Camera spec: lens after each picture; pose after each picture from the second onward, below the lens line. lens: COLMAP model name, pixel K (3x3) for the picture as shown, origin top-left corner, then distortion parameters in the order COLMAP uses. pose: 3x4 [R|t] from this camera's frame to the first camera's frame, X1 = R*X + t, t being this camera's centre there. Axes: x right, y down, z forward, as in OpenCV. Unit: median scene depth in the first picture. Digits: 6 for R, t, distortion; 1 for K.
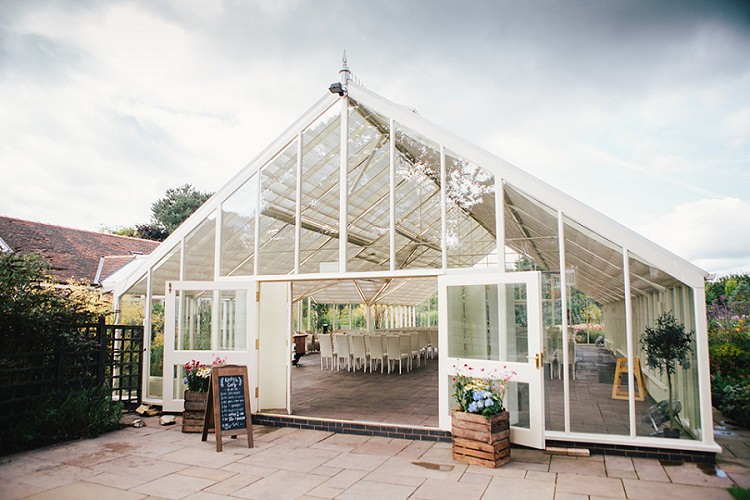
lens RADIAL K [[528.5, 0, 375.2], [0, 528.5, 273.2], [0, 0, 1]] dist [-0.000492, -0.000053]
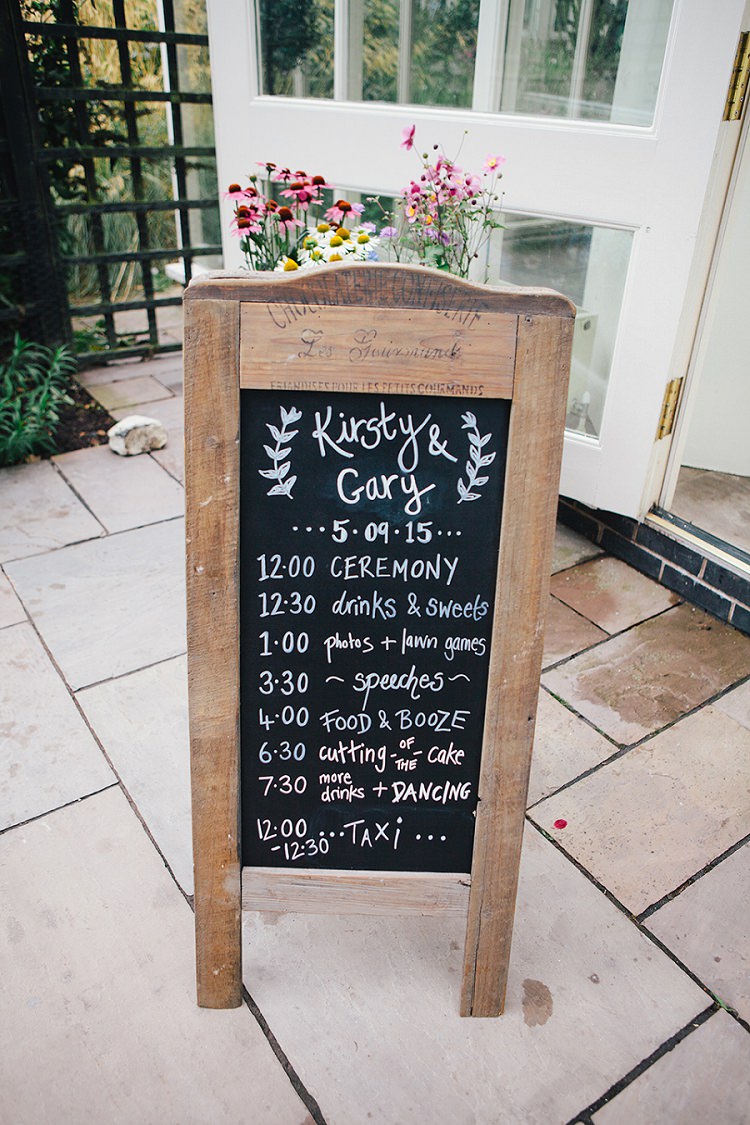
lens RADIAL K [[831.8, 0, 375.0], [0, 831.8, 562.5], [0, 0, 1]] dist [0.000741, 0.000410]
pose [[0.829675, 0.317021, -0.459496, -0.198314], [0.007330, 0.816849, 0.576806, 0.134576], [0.558198, -0.481929, 0.675395, 0.895420]]
